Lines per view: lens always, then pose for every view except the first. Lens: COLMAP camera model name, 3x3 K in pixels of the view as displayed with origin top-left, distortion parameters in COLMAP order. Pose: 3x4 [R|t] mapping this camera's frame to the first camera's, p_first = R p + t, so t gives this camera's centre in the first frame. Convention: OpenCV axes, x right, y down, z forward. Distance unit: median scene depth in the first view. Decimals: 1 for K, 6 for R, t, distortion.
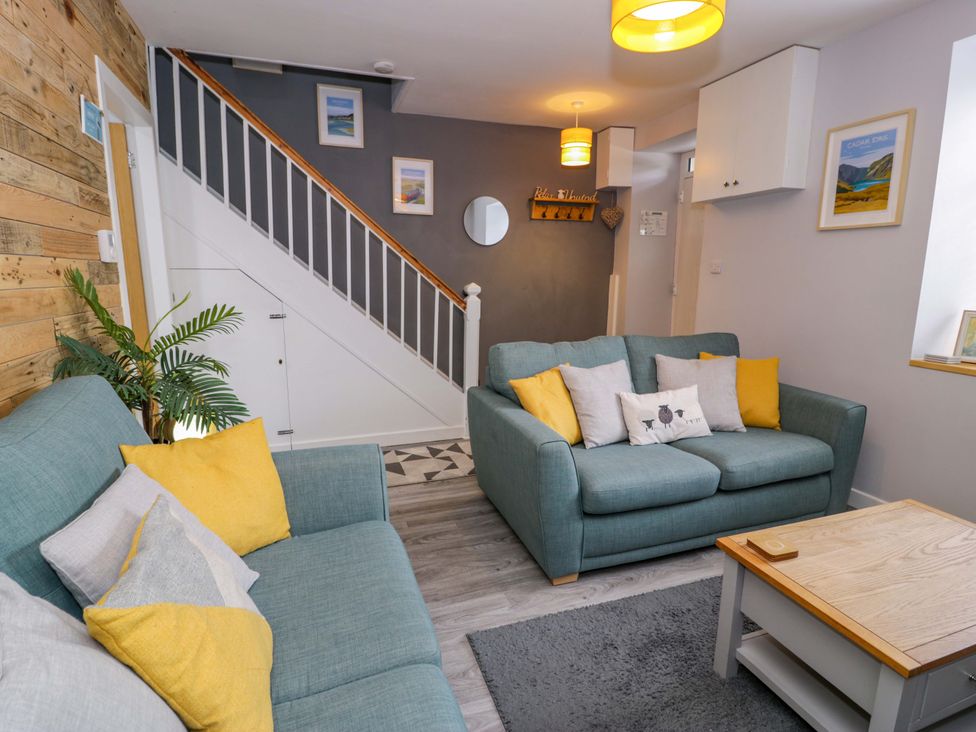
lens RADIAL K [[506.5, 0, 490.4], [0, 506.5, 362.8], [0, 0, 1]] dist [0.000338, -0.013705]
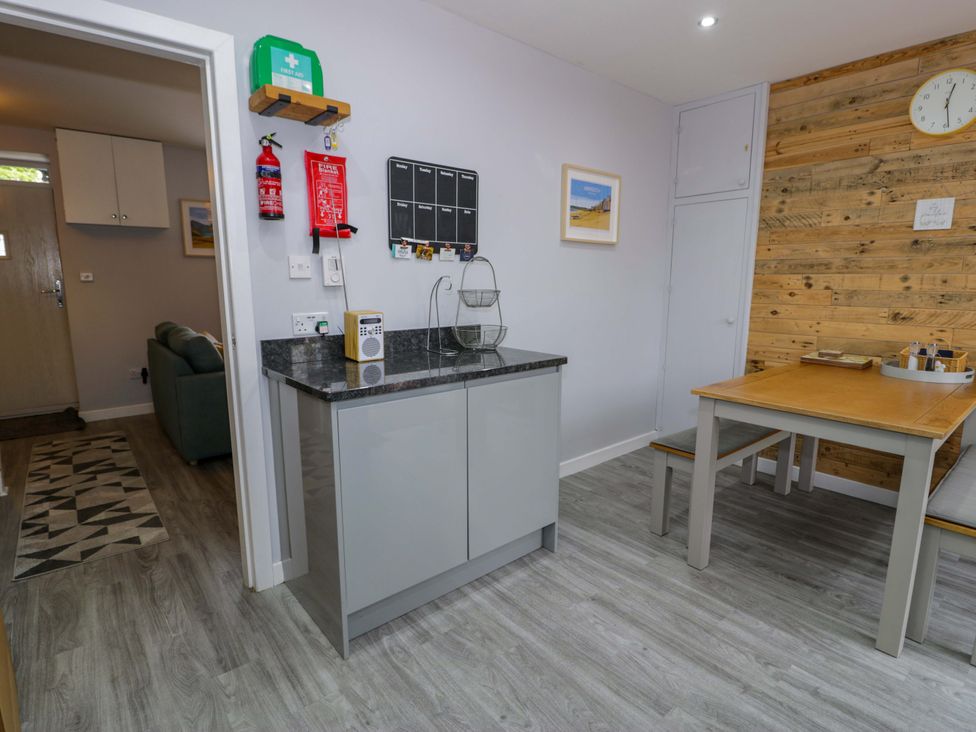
lens RADIAL K [[506.5, 0, 488.0], [0, 506.5, 363.9], [0, 0, 1]] dist [0.000338, -0.013705]
pose [[-0.352048, -0.159417, 0.922306, -1.340069], [0.167494, 0.958753, 0.229650, -0.132579], [-0.920873, 0.235329, -0.310826, 0.671735]]
